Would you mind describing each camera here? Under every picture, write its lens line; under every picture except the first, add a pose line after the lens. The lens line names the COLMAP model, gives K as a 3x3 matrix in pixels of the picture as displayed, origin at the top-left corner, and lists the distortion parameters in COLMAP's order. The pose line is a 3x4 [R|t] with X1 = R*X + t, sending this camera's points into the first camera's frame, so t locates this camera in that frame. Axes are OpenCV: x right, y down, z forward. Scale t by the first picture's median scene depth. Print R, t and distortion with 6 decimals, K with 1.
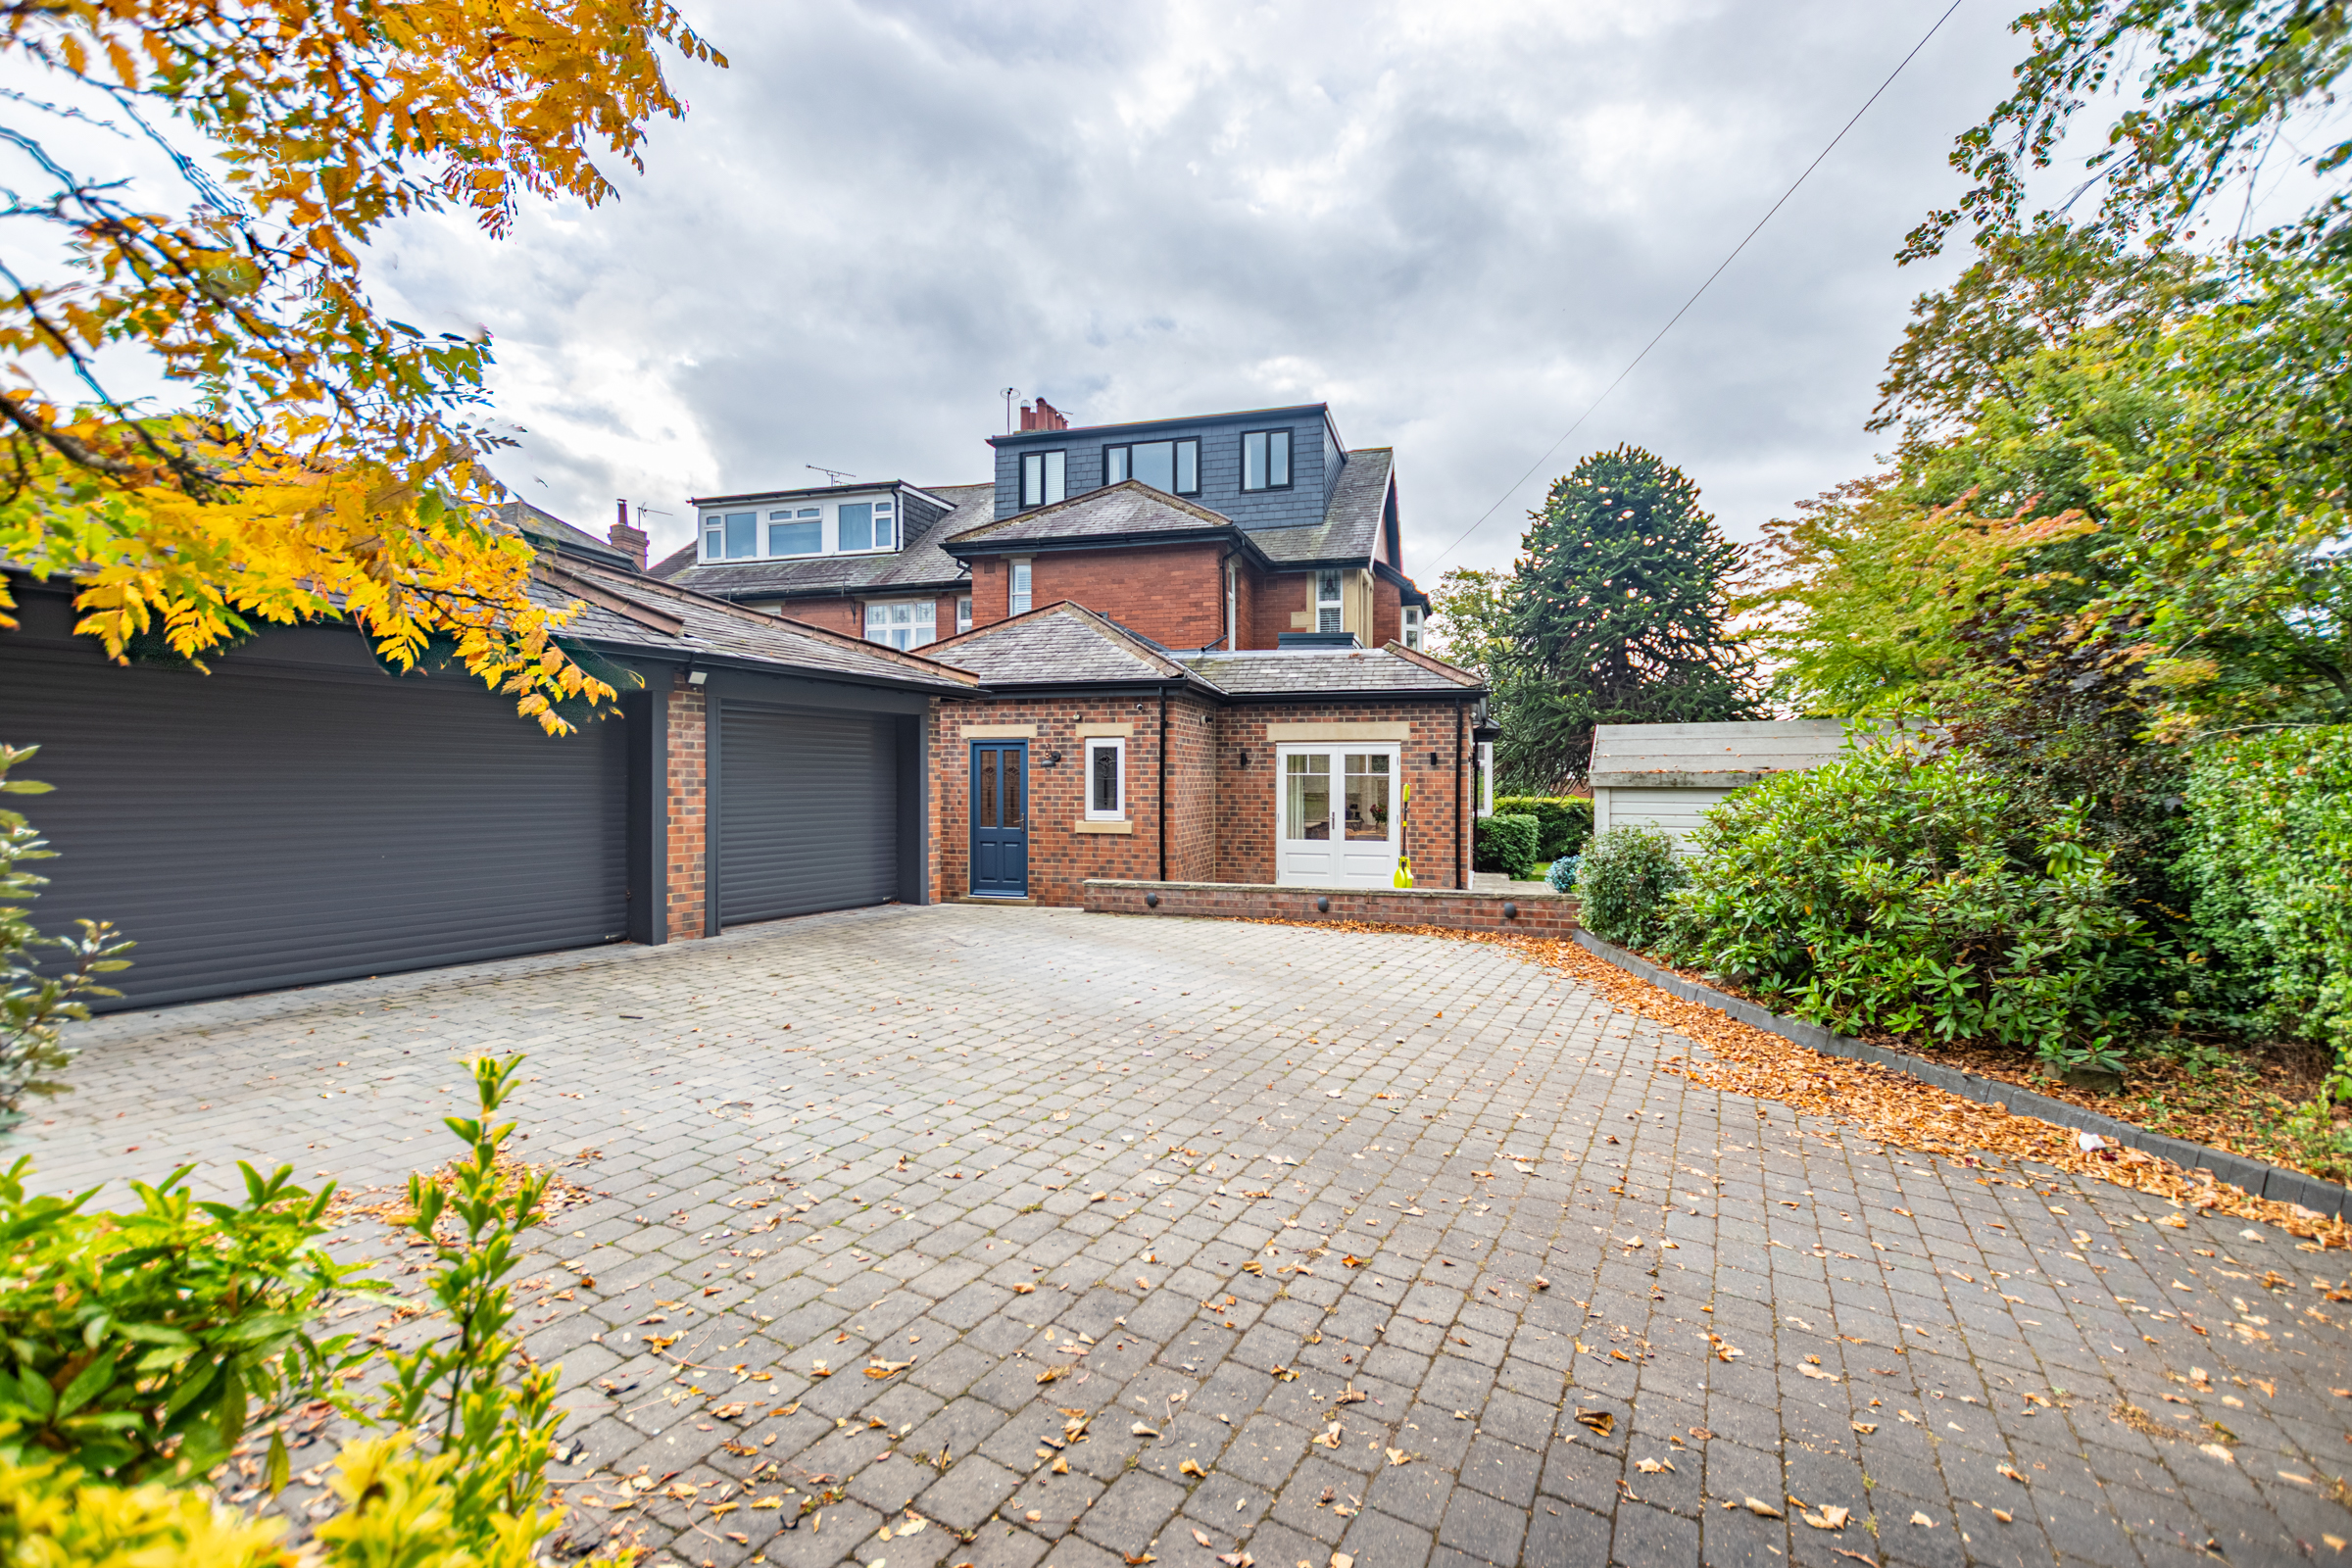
lens RADIAL K [[1011.8, 0, 1180.1], [0, 1011.8, 785.9], [0, 0, 1]] dist [0.010405, -0.005918]
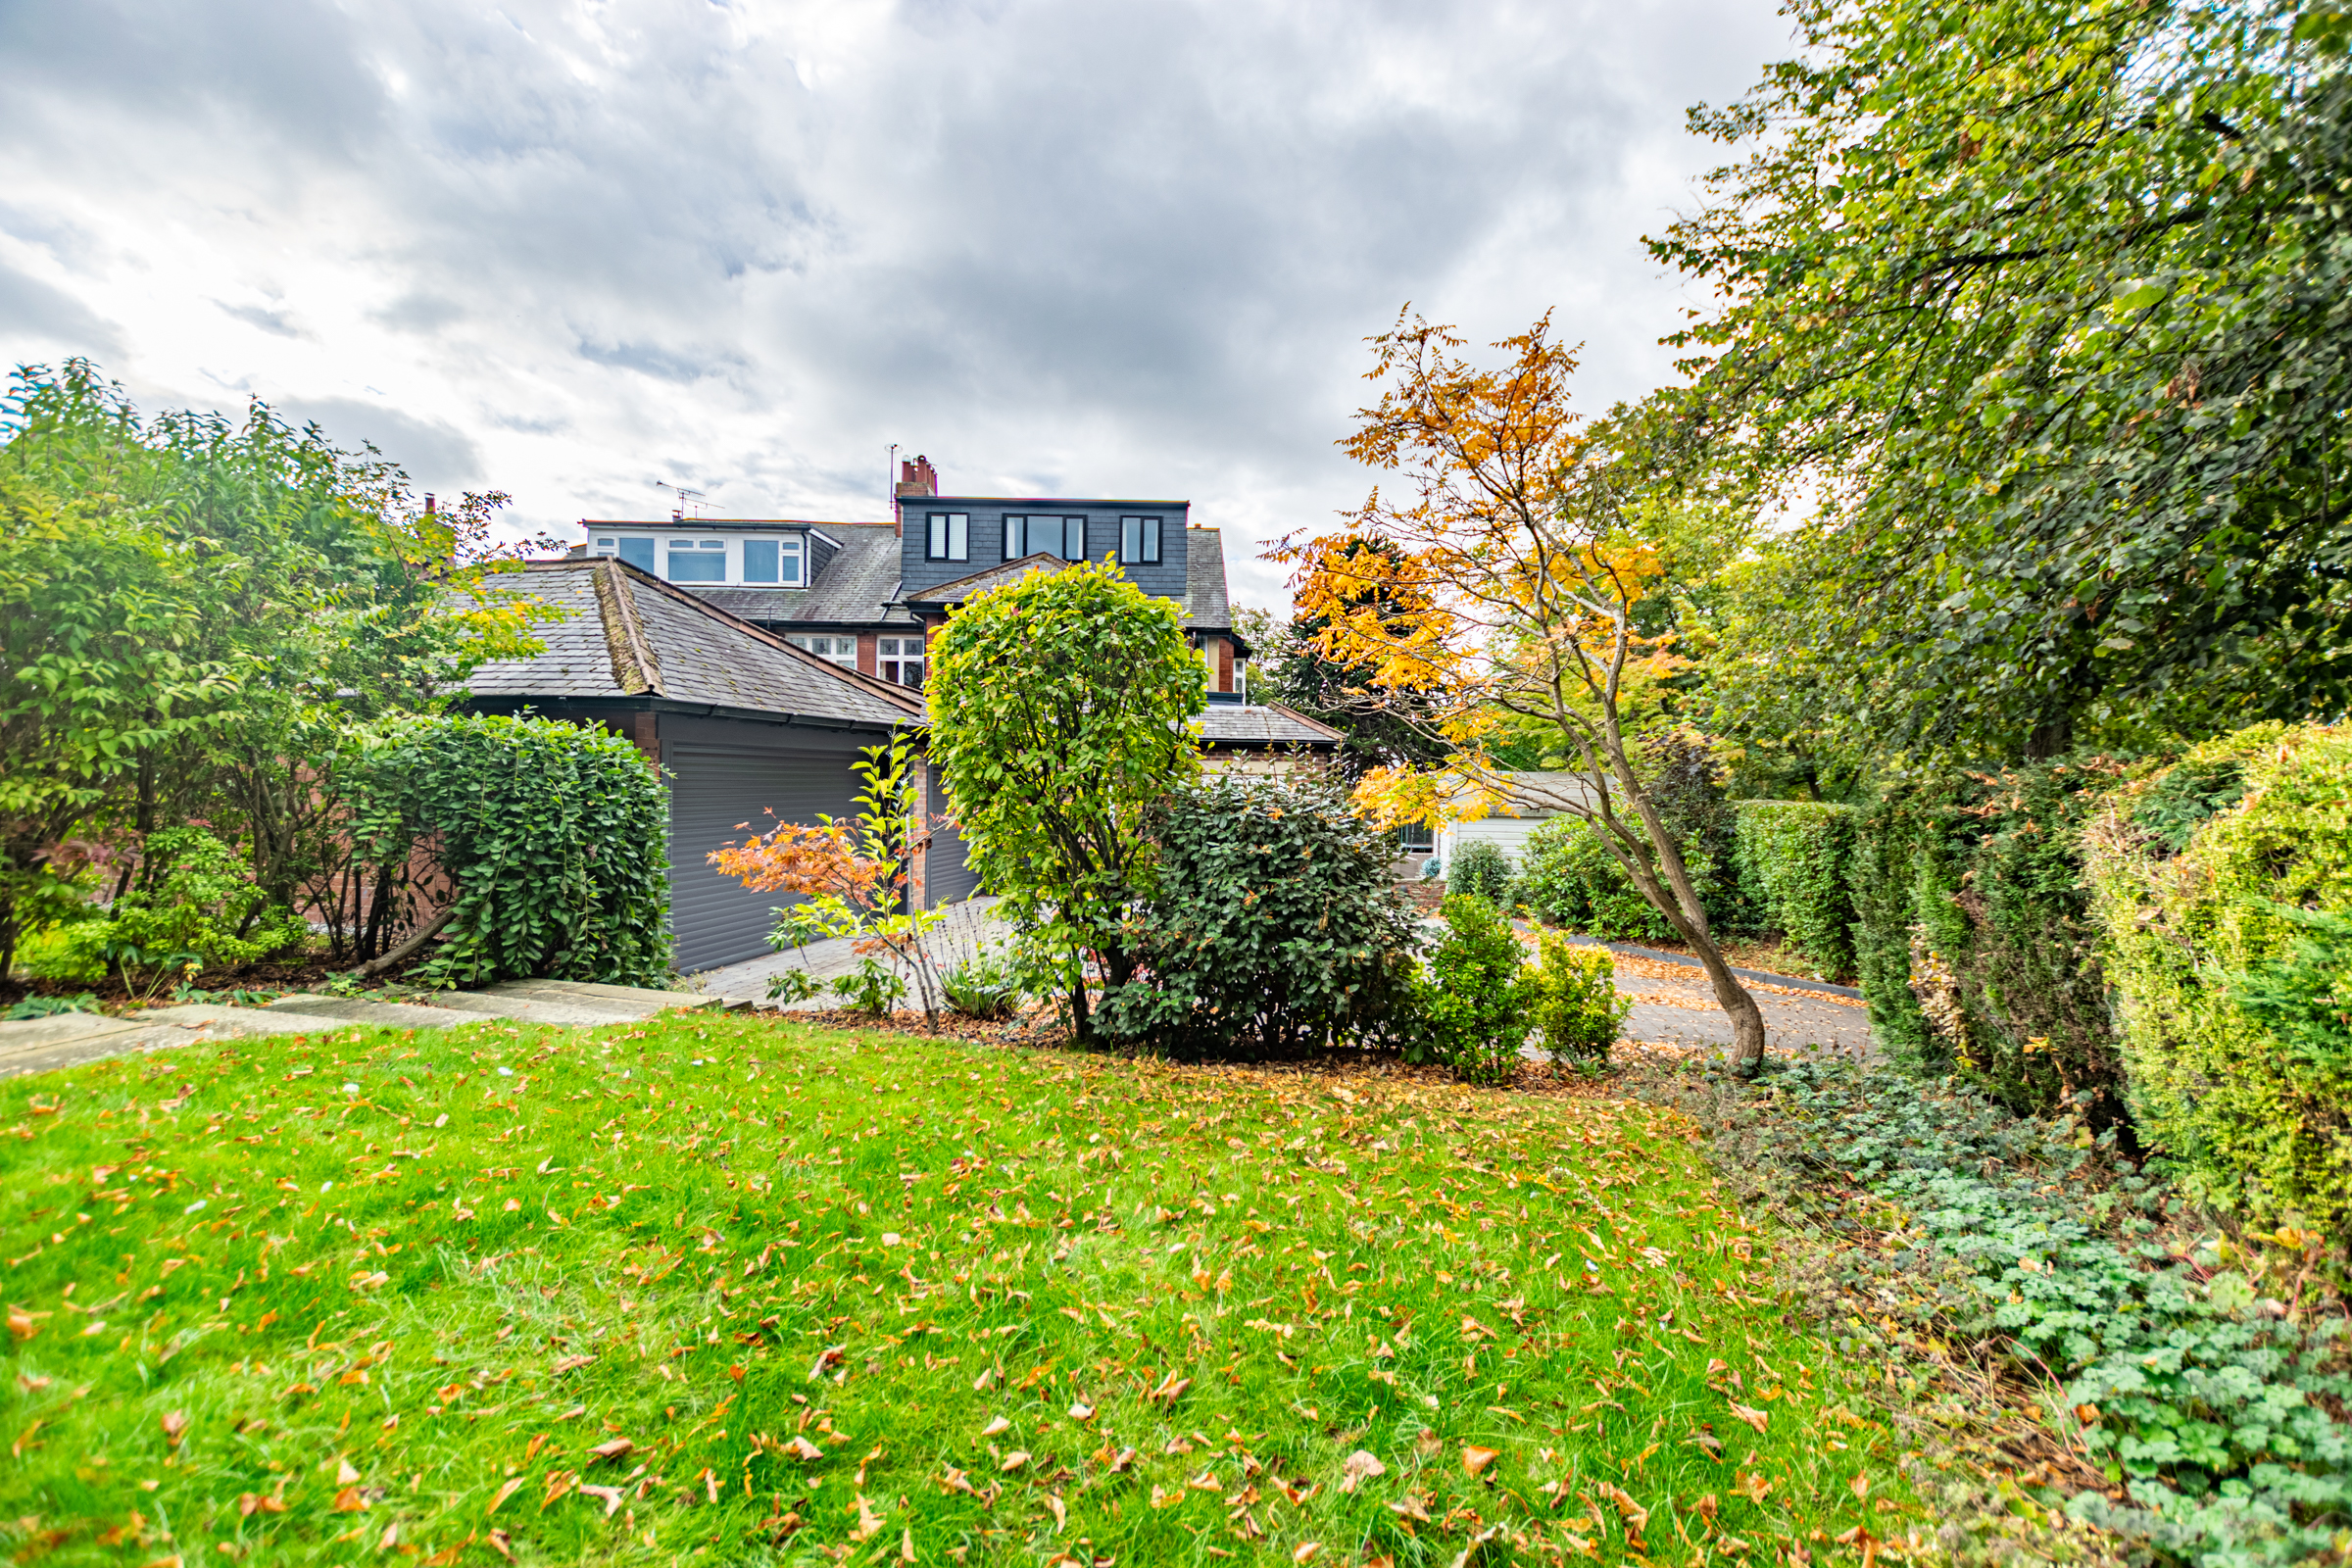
lens RADIAL K [[1011.8, 0, 1180.1], [0, 1011.8, 785.9], [0, 0, 1]] dist [0.010405, -0.005918]
pose [[0.955353, 0.007488, 0.295373, -0.236133], [-0.009367, 0.999944, 0.004947, -0.023609], [-0.295319, -0.007493, 0.955369, -0.216269]]
